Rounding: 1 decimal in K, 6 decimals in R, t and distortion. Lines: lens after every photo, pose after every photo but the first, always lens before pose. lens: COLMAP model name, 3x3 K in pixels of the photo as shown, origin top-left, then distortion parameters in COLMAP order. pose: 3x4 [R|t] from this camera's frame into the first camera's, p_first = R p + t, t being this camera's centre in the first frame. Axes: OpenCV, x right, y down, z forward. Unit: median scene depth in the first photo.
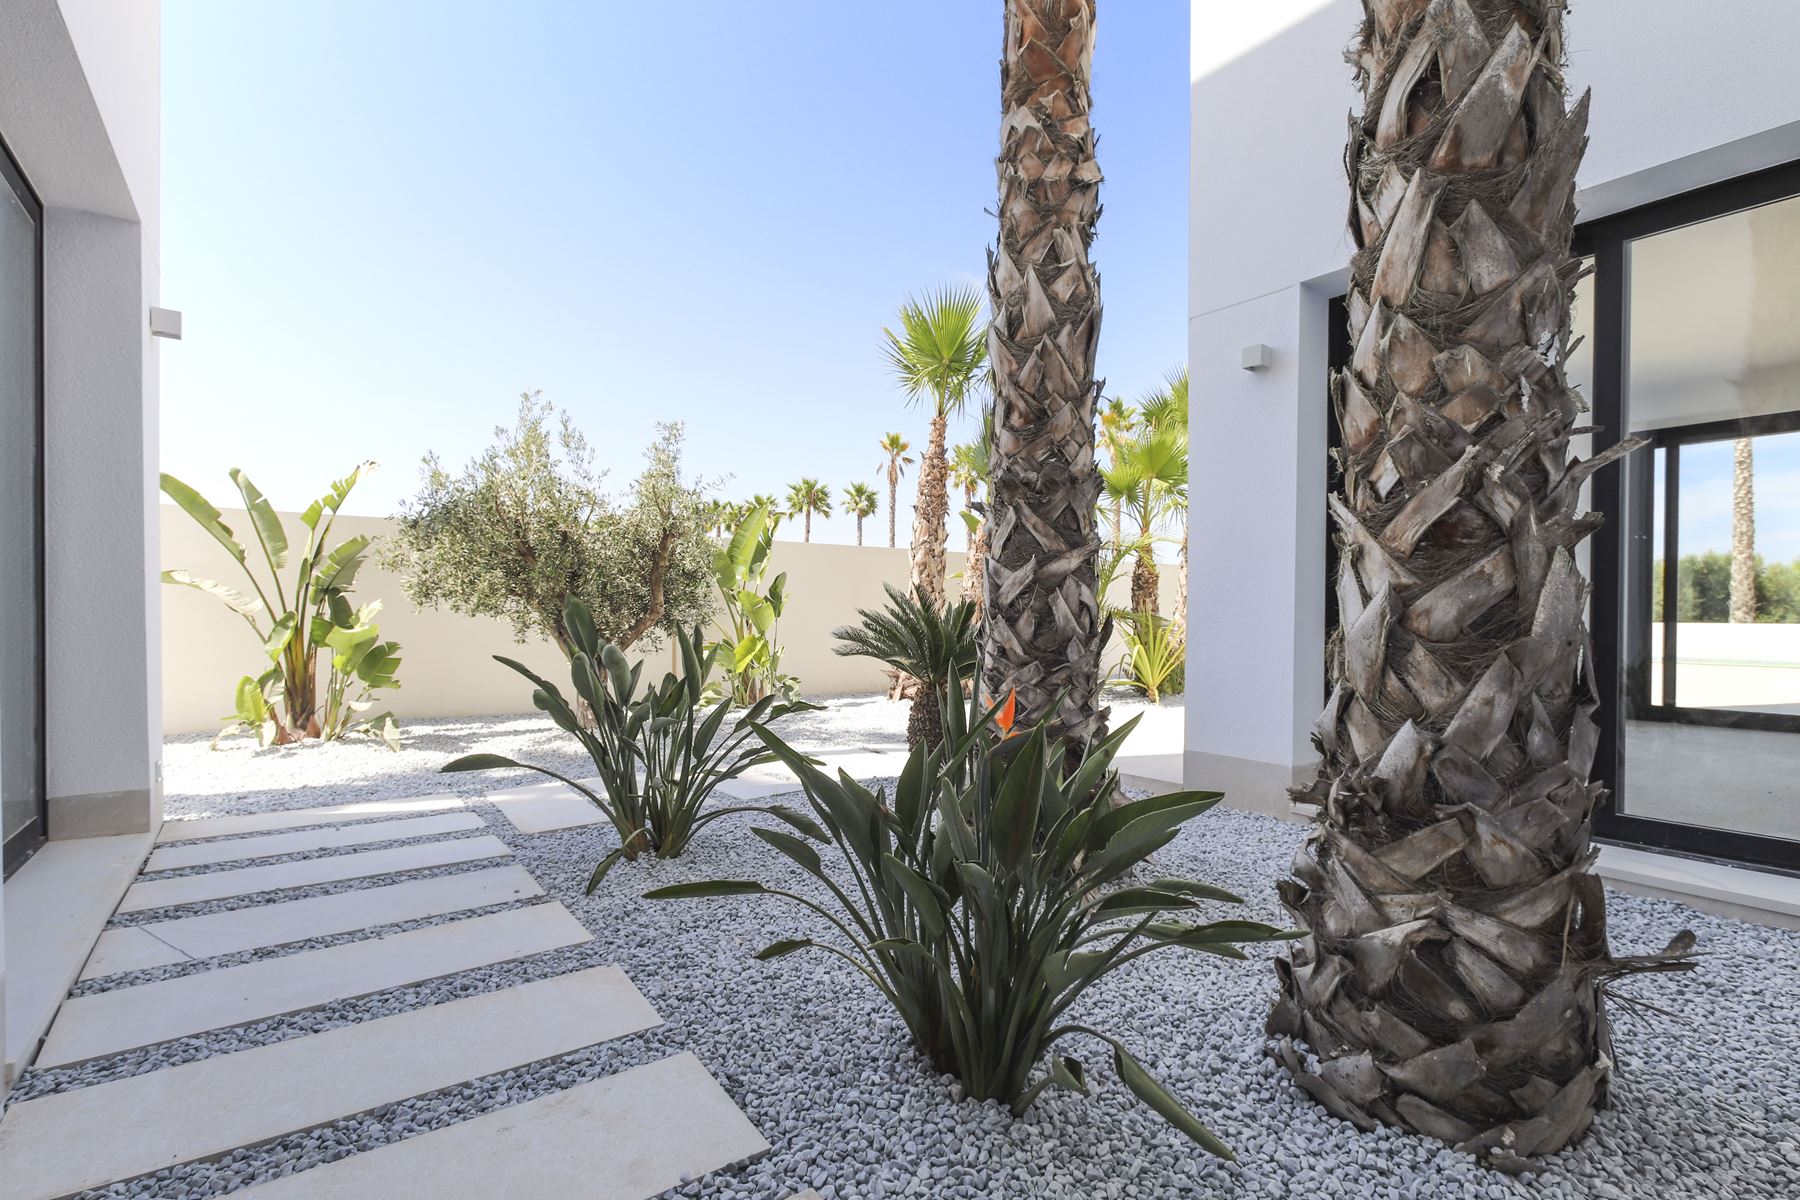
lens RADIAL K [[839.6, 0, 895.2], [0, 839.6, 608.1], [0, 0, 1]] dist [-0.001603, -0.000085]
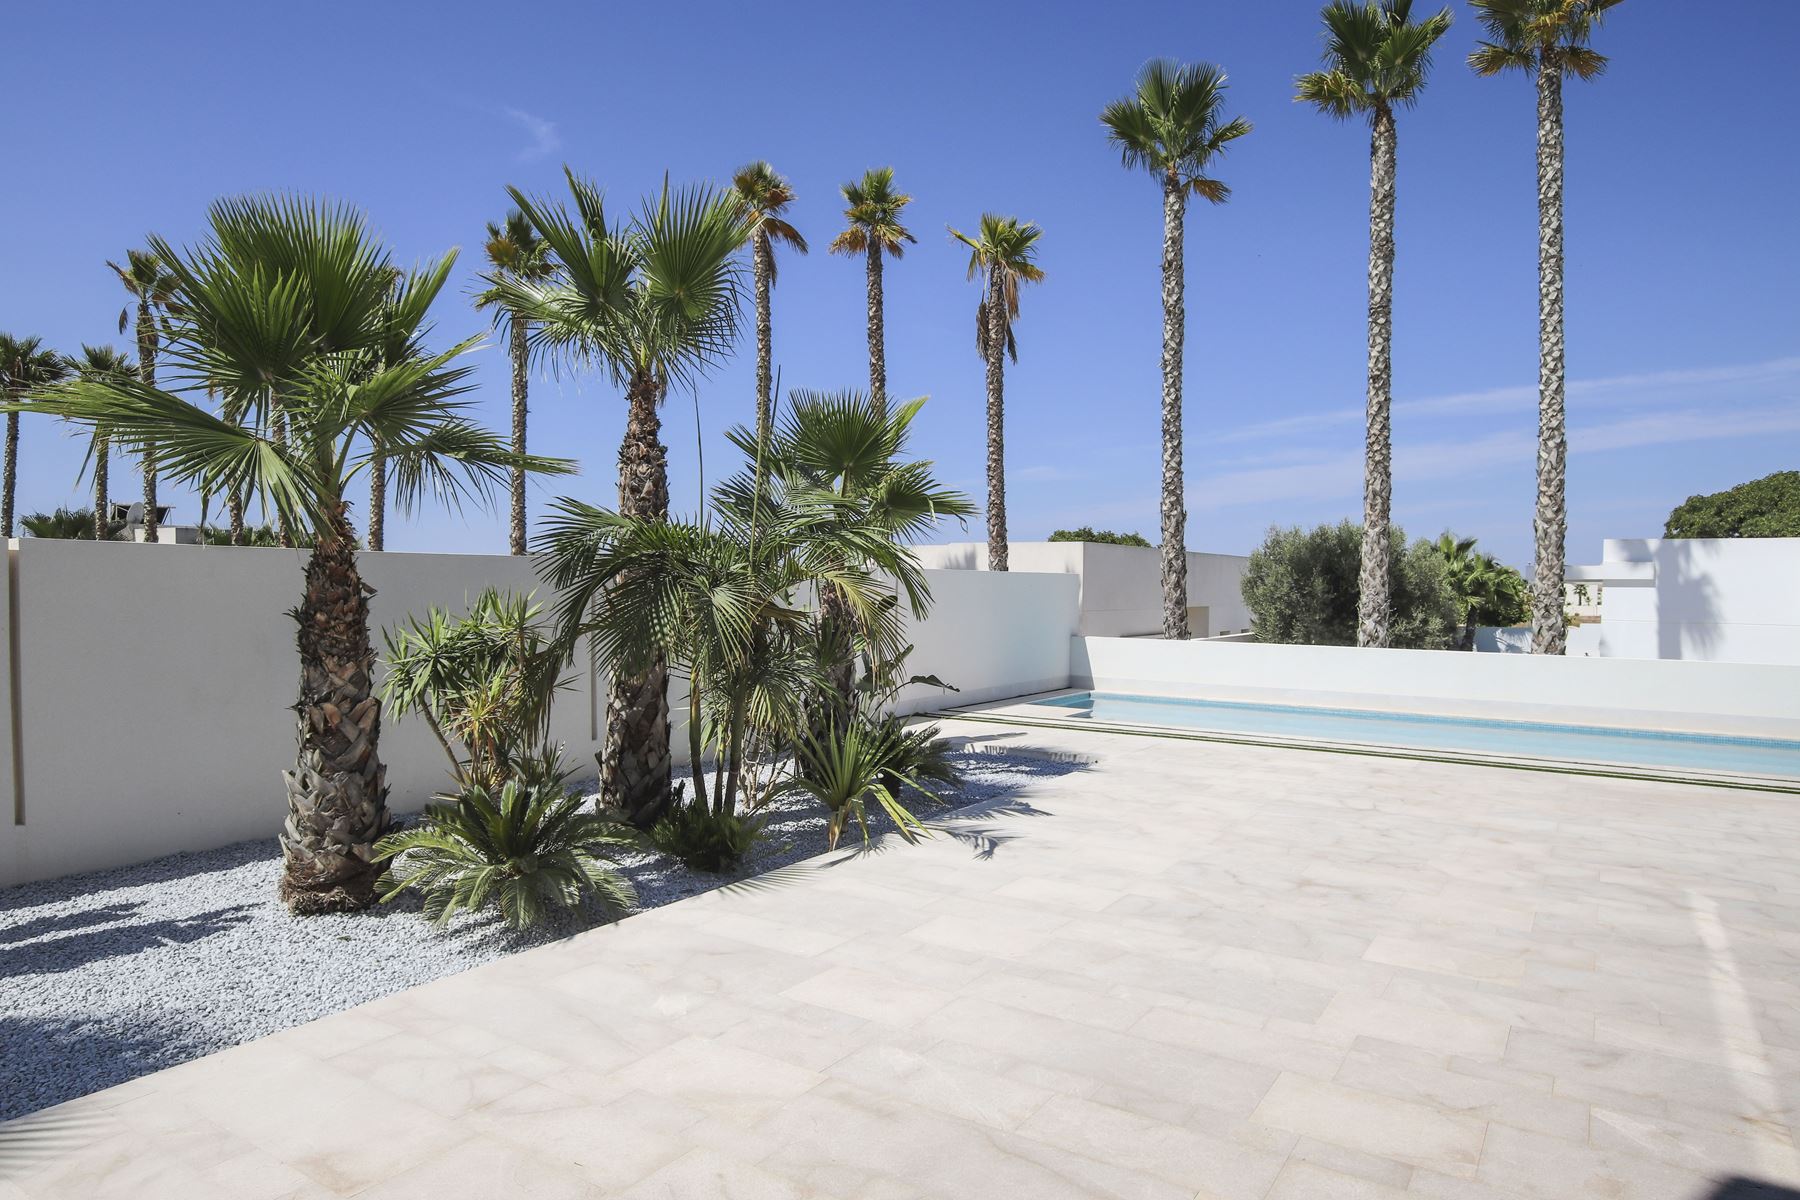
lens RADIAL K [[1116.6, 0, 901.3], [0, 1116.6, 593.4], [0, 0, 1]] dist [-0.027691, -0.000252]
pose [[0.932841, -0.000470, 0.360288, 0.391757], [-0.005995, 0.999840, 0.016826, -0.027389], [-0.360238, -0.017856, 0.932690, 0.363616]]
